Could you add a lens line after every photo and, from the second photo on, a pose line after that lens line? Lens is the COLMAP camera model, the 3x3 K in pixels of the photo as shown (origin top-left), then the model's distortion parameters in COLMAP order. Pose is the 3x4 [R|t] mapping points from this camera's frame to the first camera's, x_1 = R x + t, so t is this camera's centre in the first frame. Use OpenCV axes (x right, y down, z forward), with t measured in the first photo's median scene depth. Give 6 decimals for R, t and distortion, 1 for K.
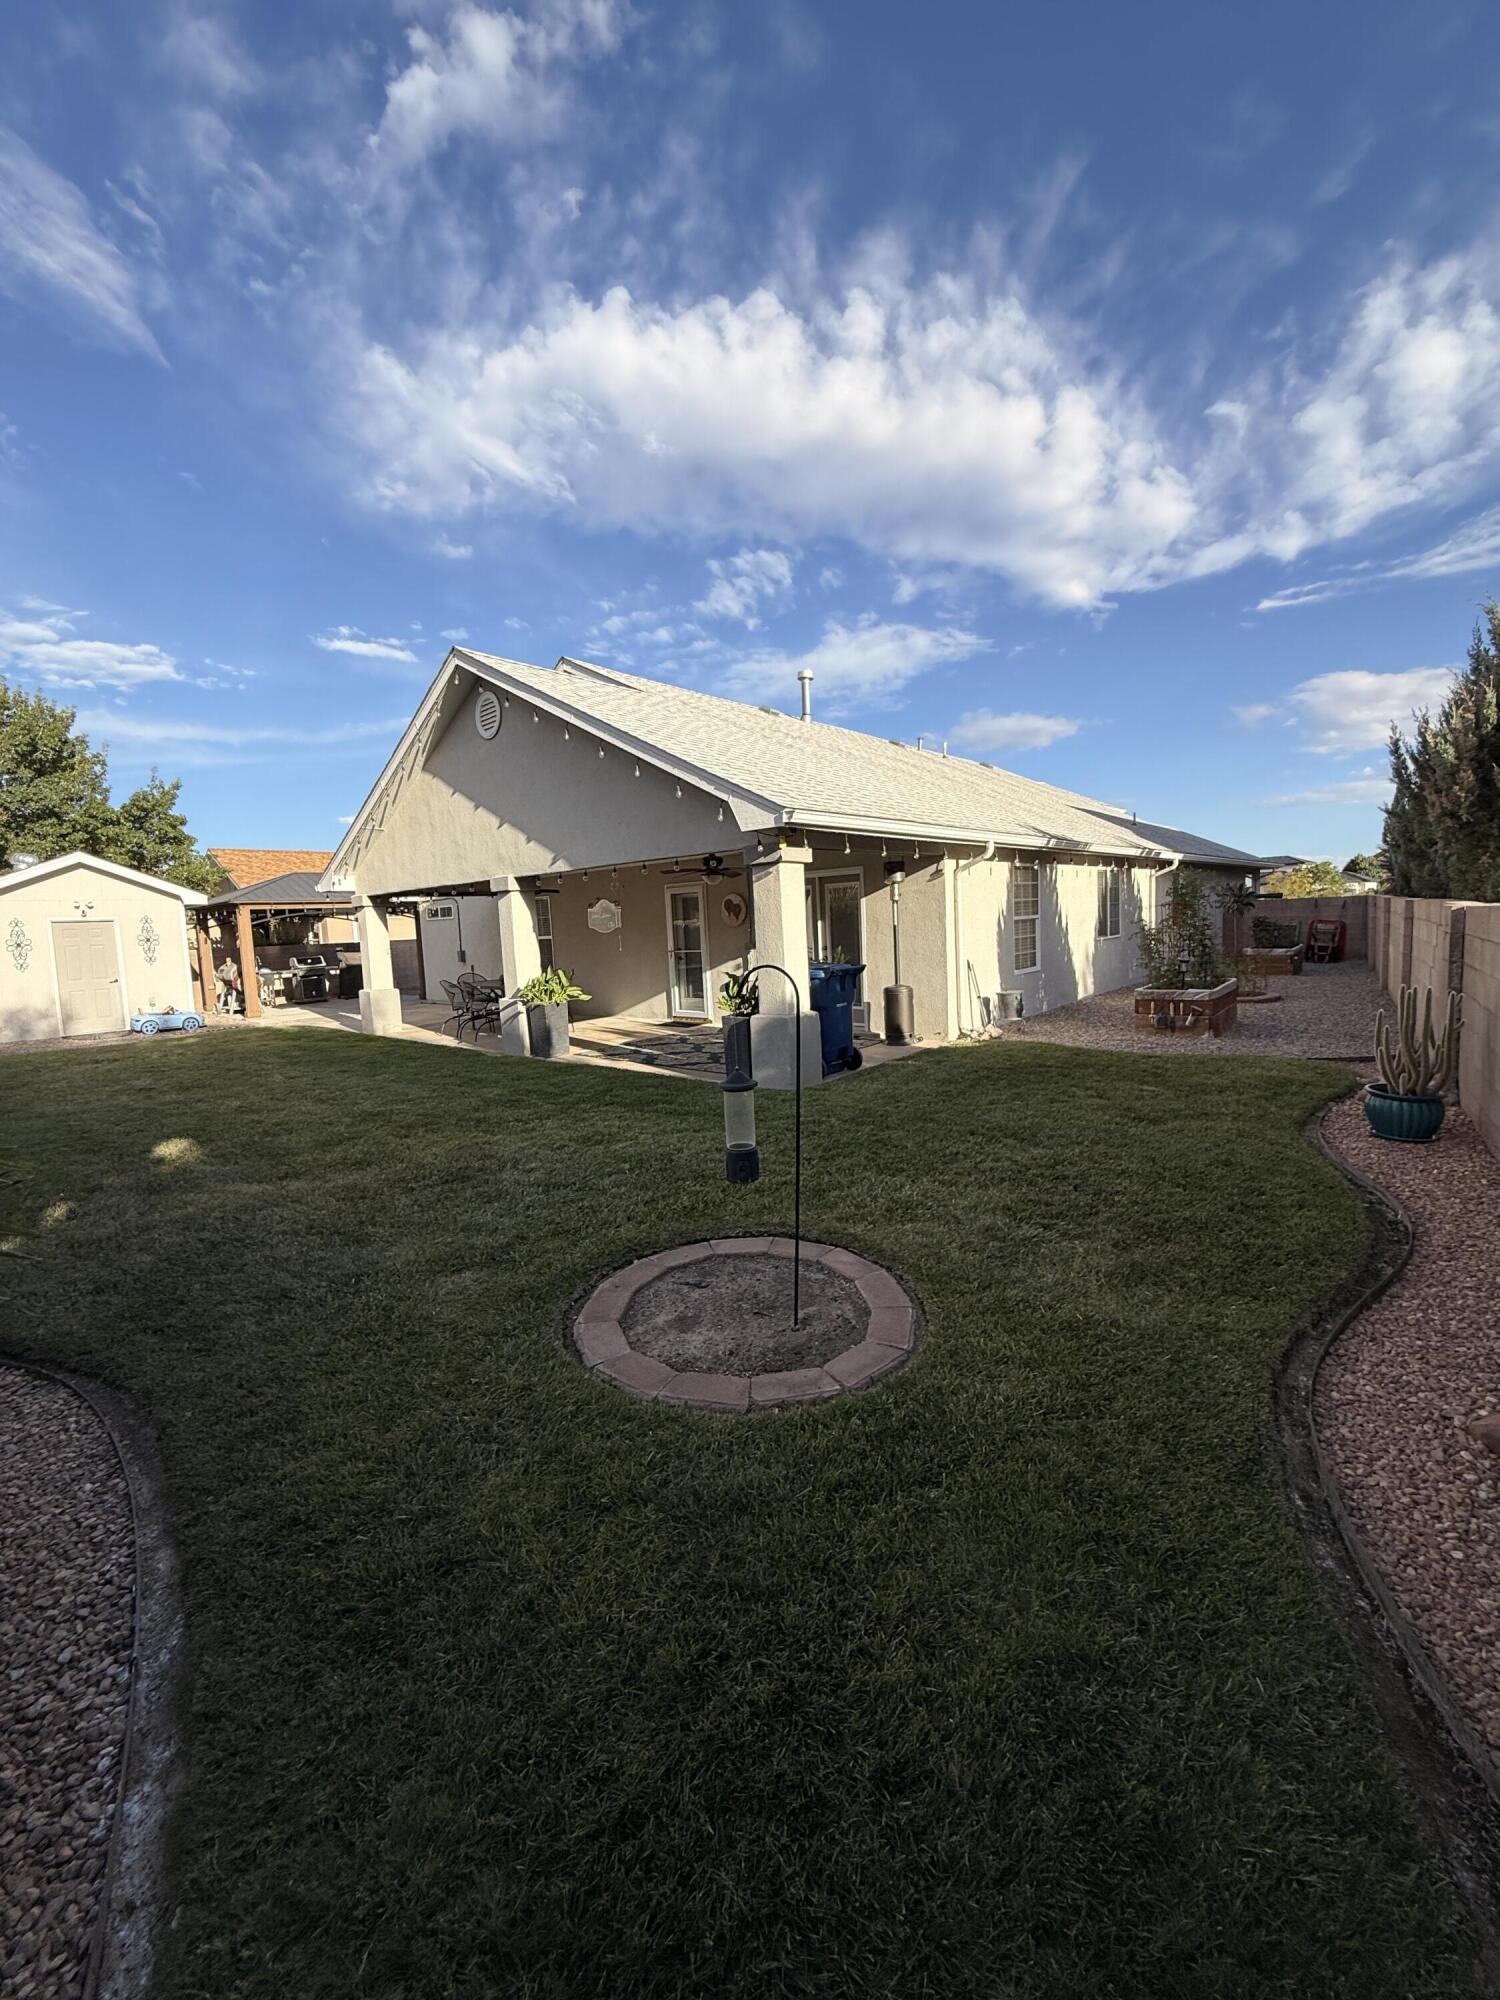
lens RADIAL K [[828.0, 0, 750.0], [0, 828.0, 1000.0], [0, 0, 1]] dist [0.001752, 0.009070]
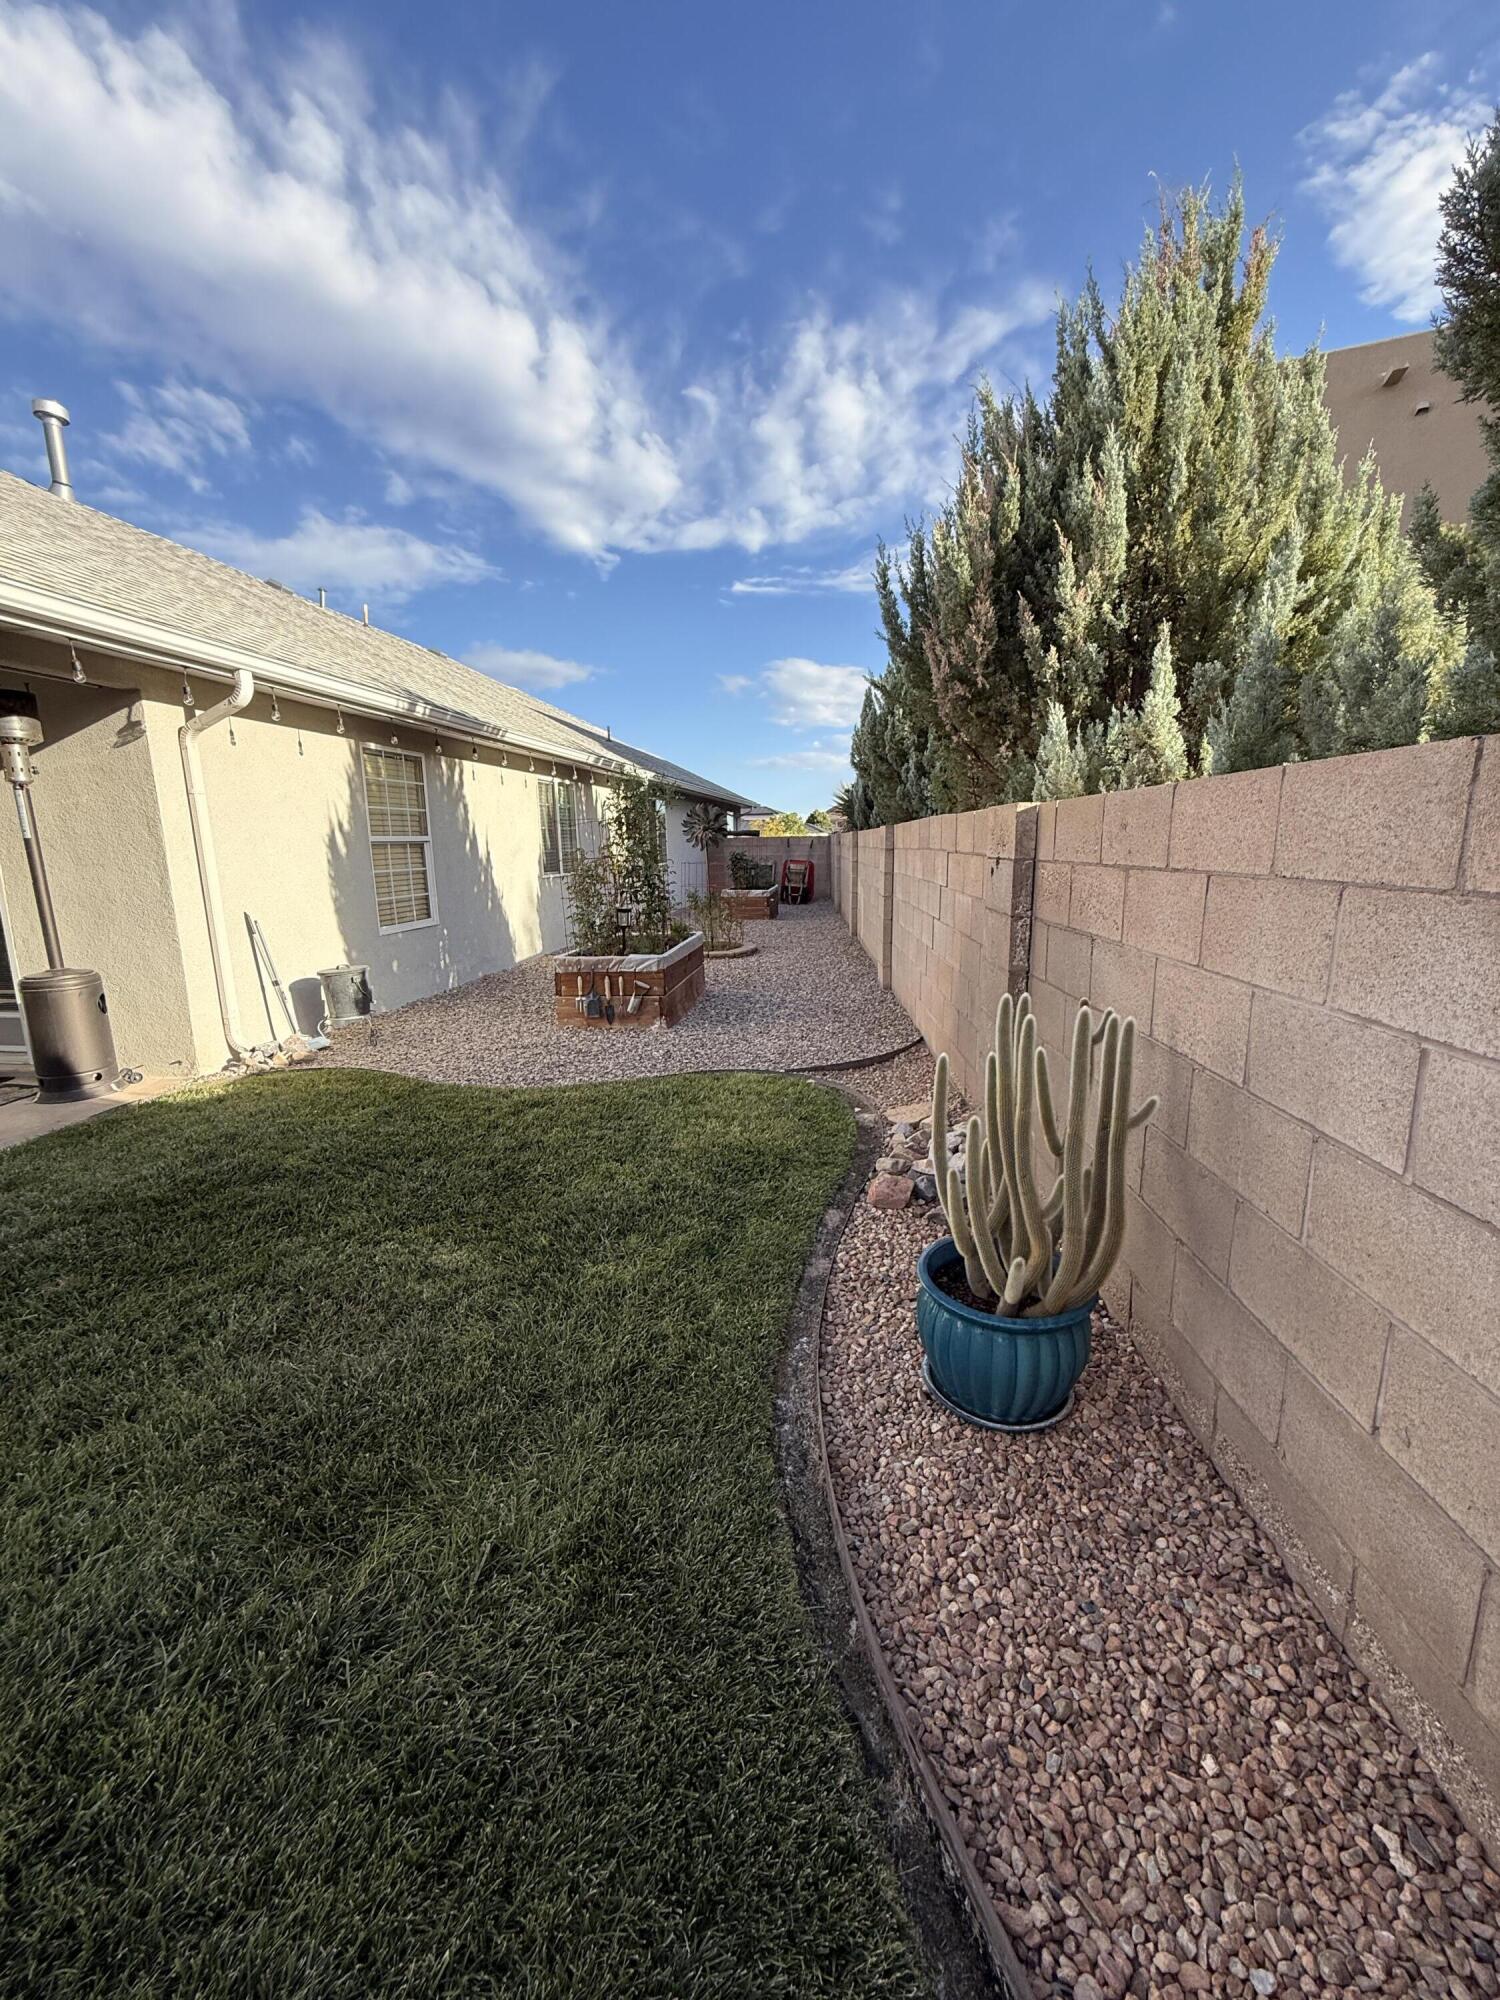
lens RADIAL K [[828.0, 0, 750.0], [0, 828.0, 1000.0], [0, 0, 1]] dist [0.001752, 0.009070]
pose [[0.850995, -0.071219, 0.520322, 0.236447], [0.034592, 0.996212, 0.079780, -0.021836], [-0.524033, -0.049893, 0.850235, 0.354069]]
